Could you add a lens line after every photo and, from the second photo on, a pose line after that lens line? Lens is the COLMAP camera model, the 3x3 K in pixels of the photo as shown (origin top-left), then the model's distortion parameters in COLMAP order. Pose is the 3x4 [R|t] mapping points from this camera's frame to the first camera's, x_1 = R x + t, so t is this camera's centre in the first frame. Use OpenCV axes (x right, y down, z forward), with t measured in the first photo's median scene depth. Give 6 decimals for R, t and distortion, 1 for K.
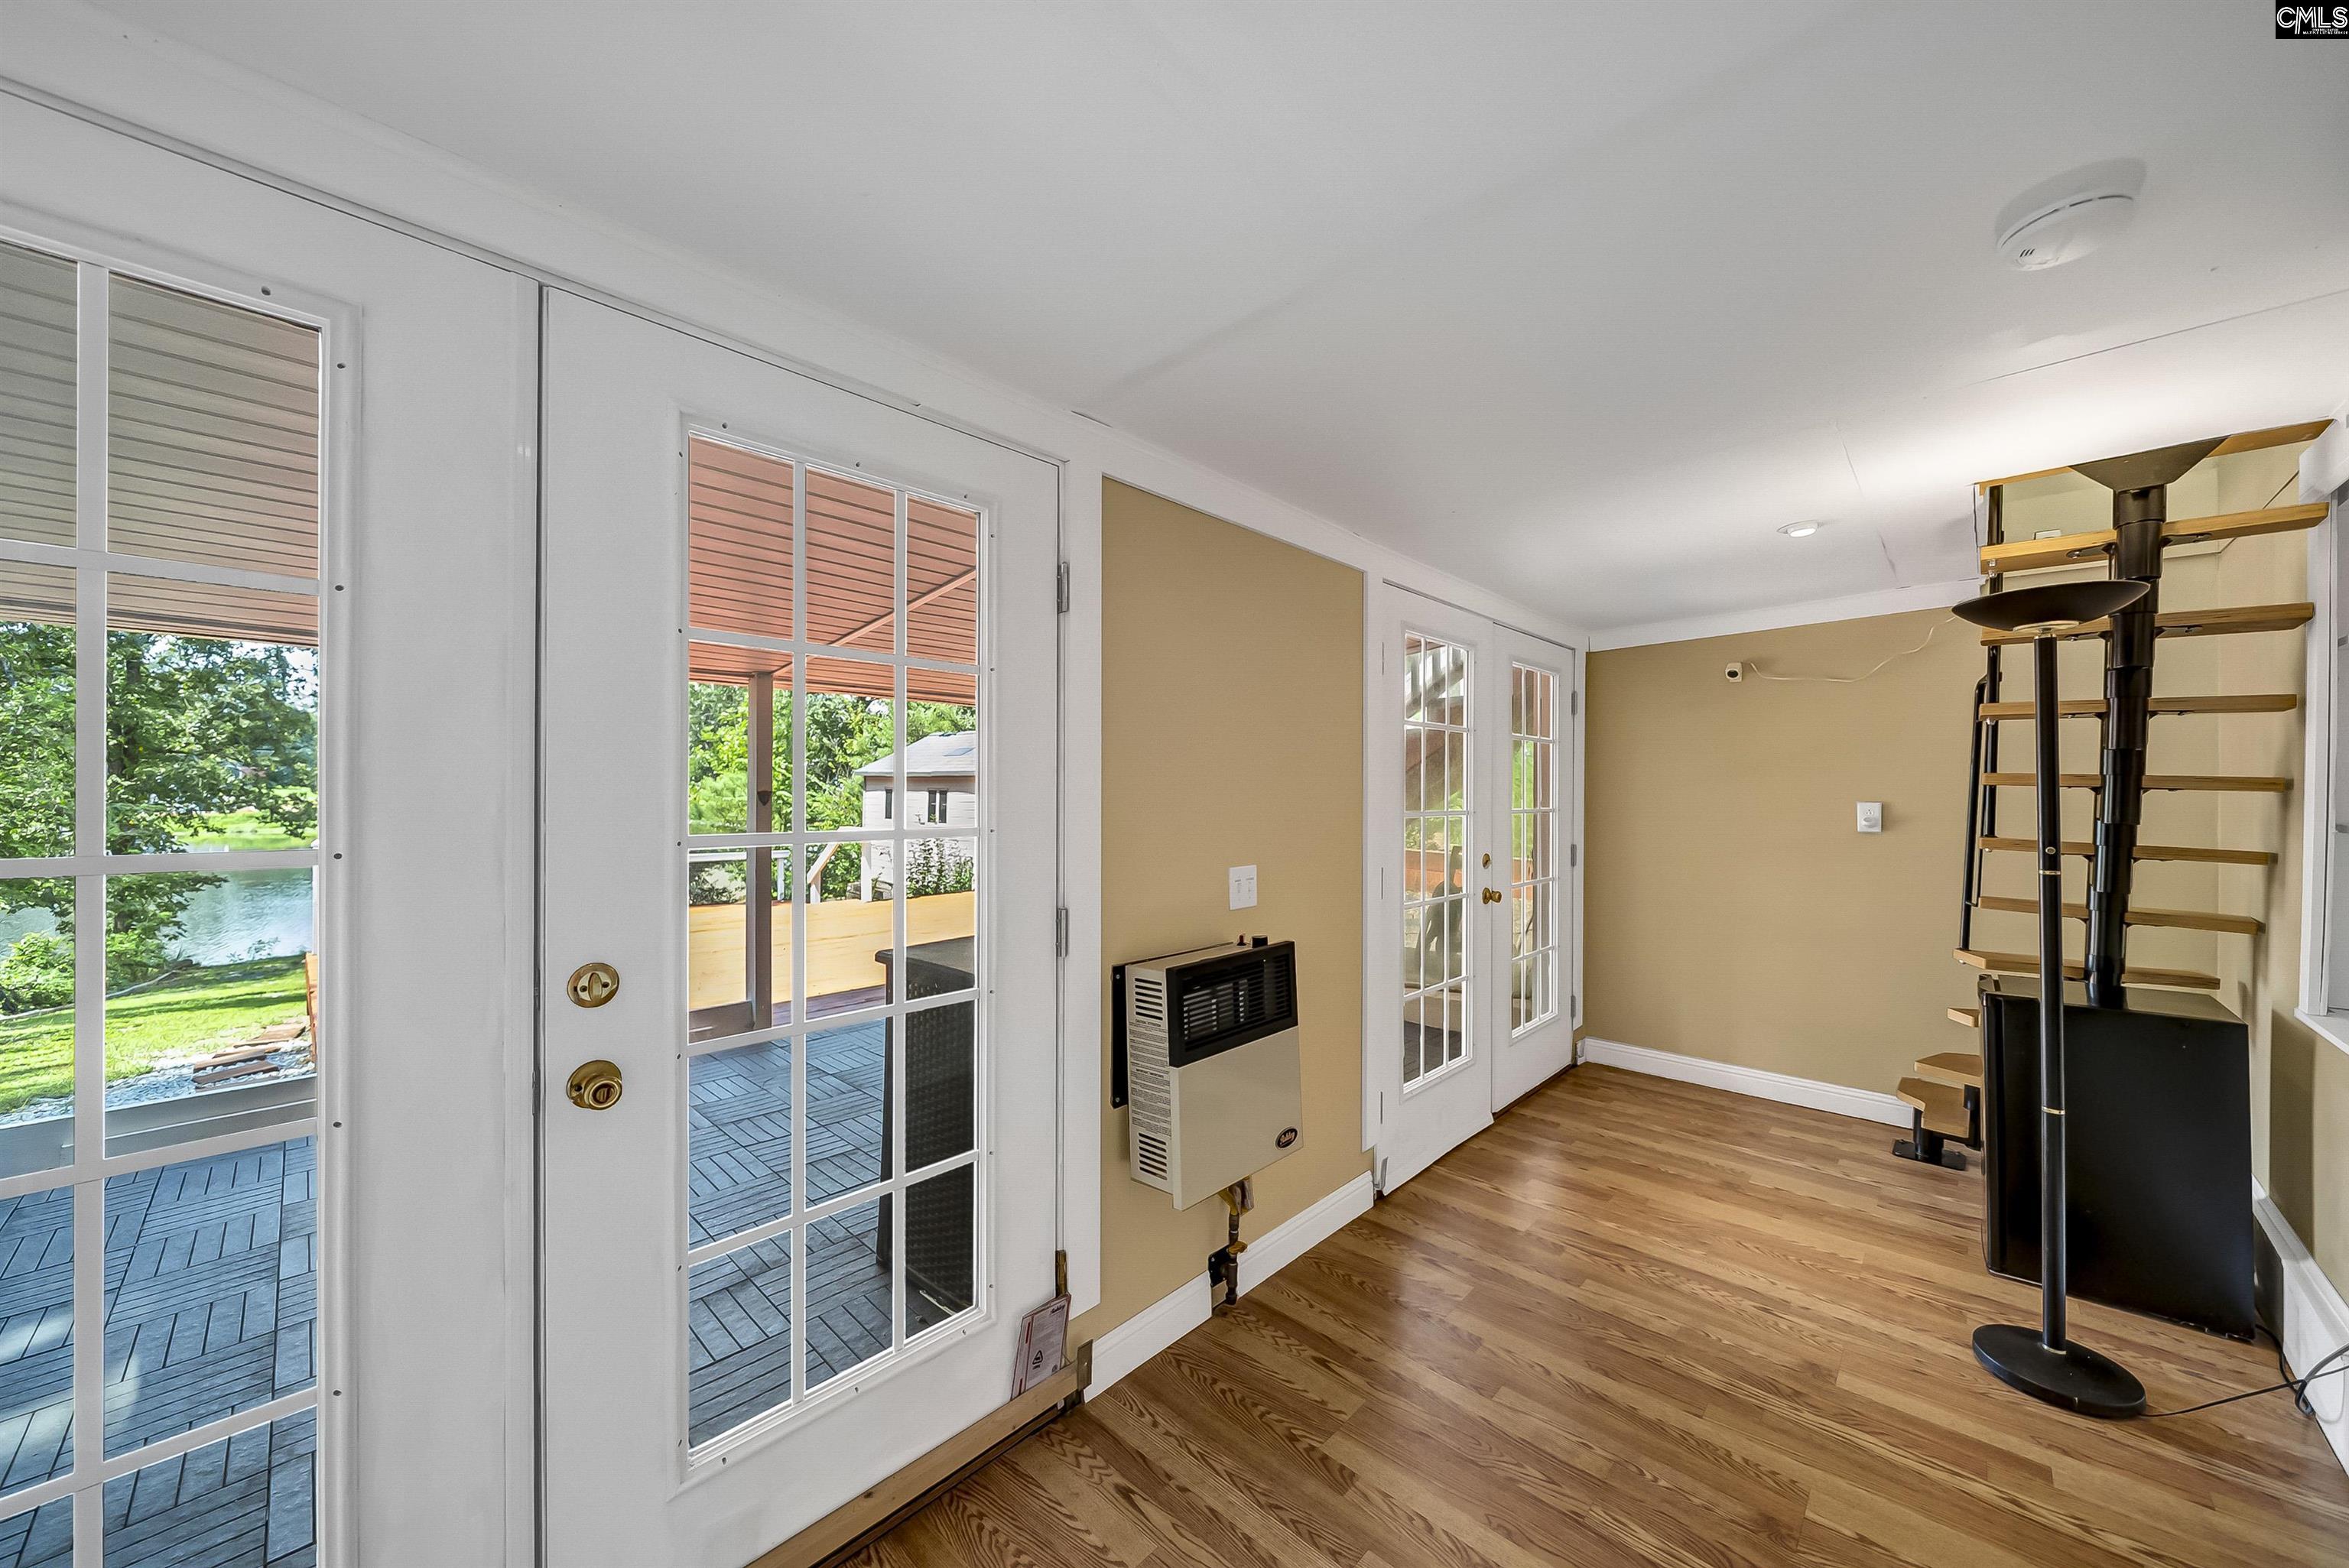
lens RADIAL K [[819.6, 0, 1162.9], [0, 819.6, 779.3], [0, 0, 1]] dist [-0.000373, 0.000049]
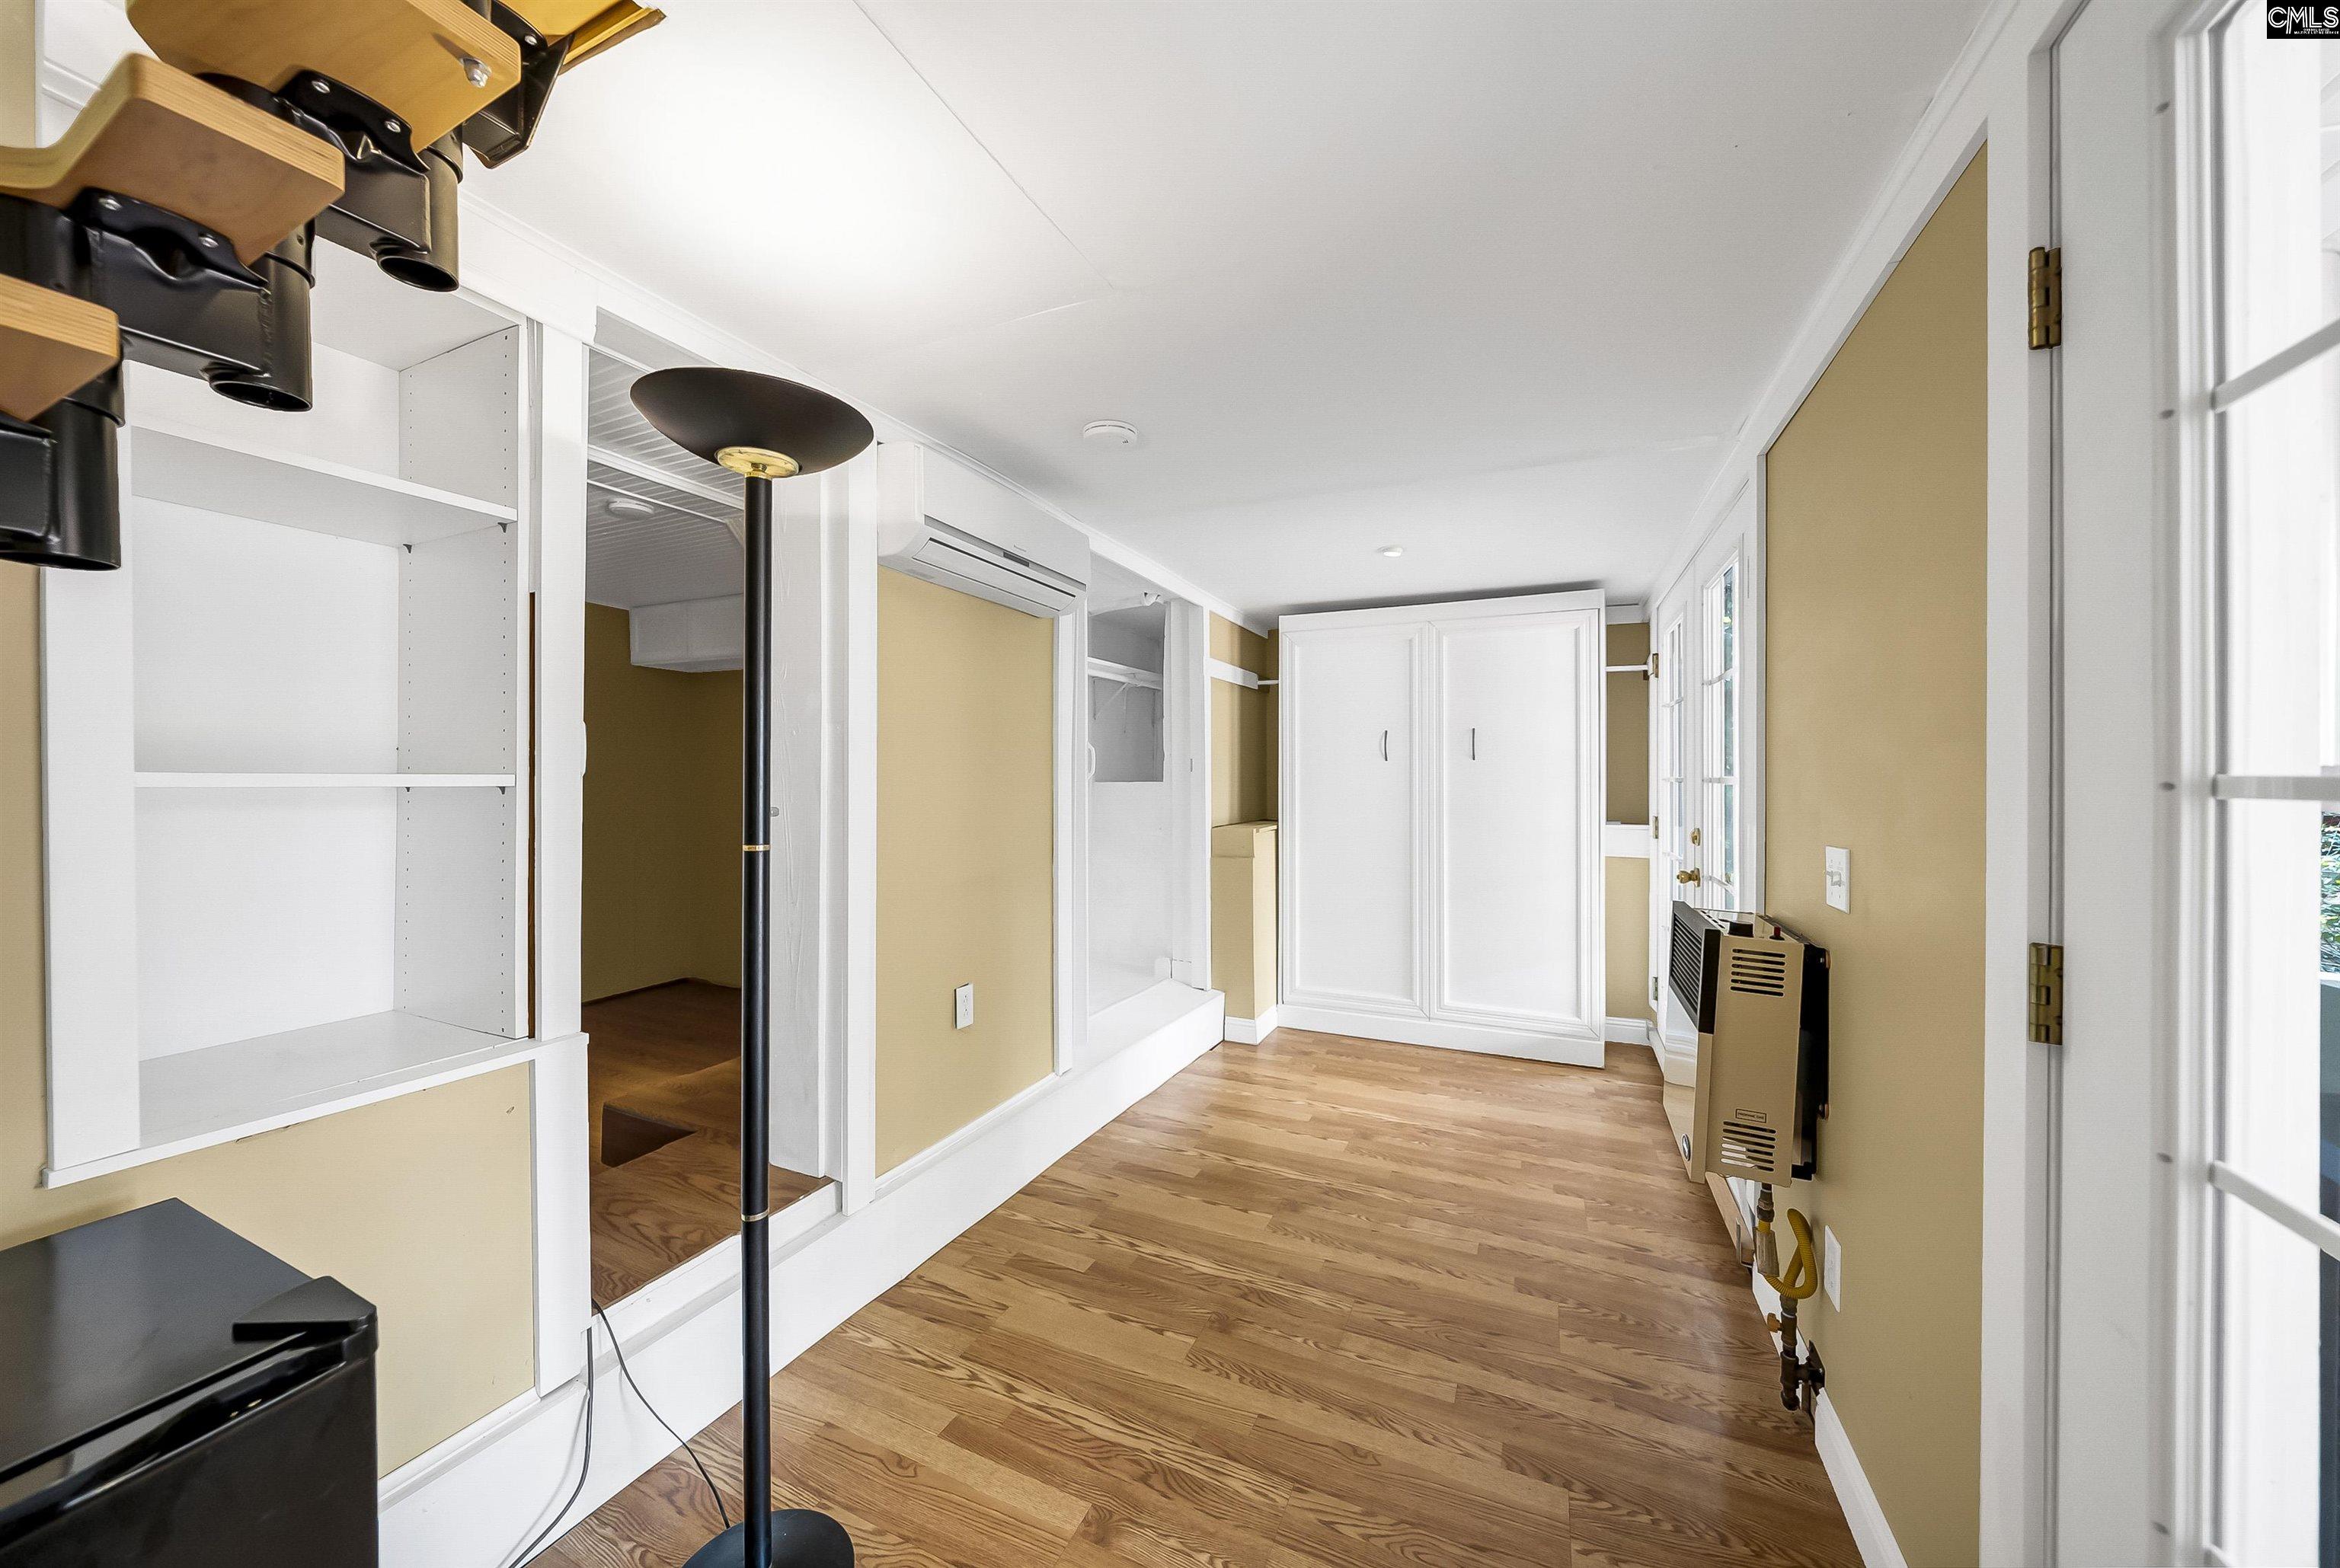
lens RADIAL K [[816.4, 0, 1158.4], [0, 816.4, 779.3], [0, 0, 1]] dist [-0.000373, 0.000049]
pose [[-0.941666, -0.009788, -0.336407, 1.149972], [-0.007979, 0.999945, -0.006761, 0.083807], [0.336455, -0.003683, -0.941692, 1.947531]]
